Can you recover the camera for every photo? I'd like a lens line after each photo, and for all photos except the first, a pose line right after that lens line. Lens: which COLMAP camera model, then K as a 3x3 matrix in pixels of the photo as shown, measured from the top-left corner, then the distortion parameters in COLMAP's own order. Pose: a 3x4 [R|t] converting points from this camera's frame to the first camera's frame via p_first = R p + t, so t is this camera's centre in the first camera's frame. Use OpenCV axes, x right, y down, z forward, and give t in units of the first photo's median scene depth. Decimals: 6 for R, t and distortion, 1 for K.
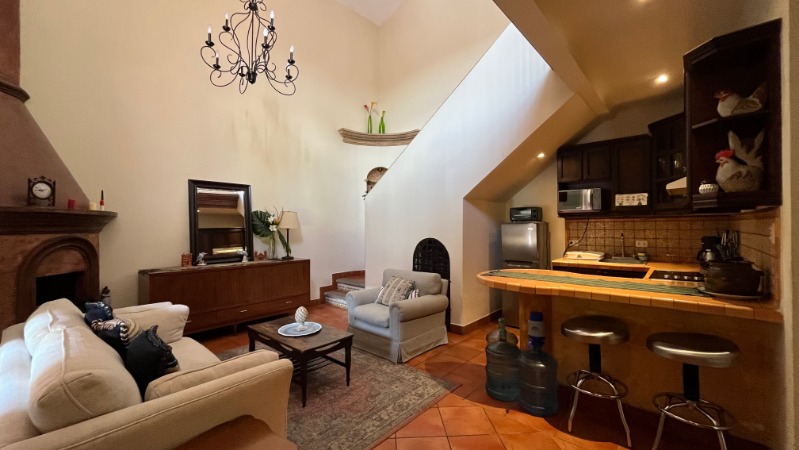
lens RADIAL K [[321.5, 0, 397.5], [0, 321.5, 224.1], [0, 0, 1]] dist [-0.005106, -0.000099]
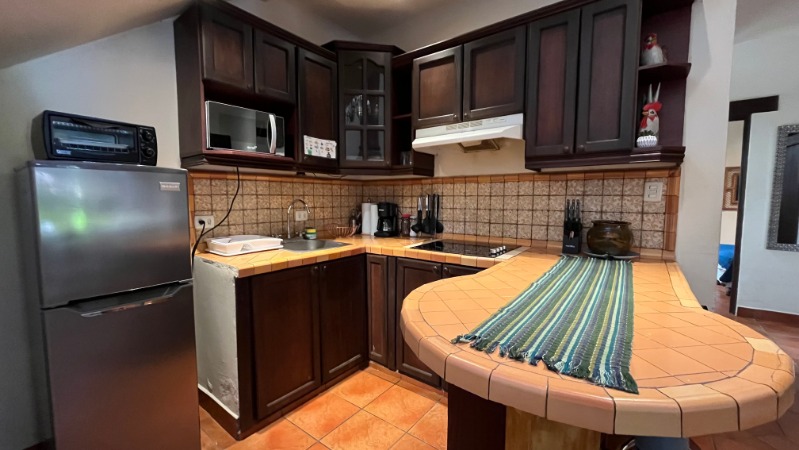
lens RADIAL K [[321.5, 0, 397.2], [0, 321.5, 223.5], [0, 0, 1]] dist [-0.005106, -0.000099]
pose [[-0.079553, -0.069785, 0.994385, 0.064919], [-0.006680, 0.997561, 0.069474, 0.031344], [-0.996808, -0.001116, -0.079825, 0.922237]]
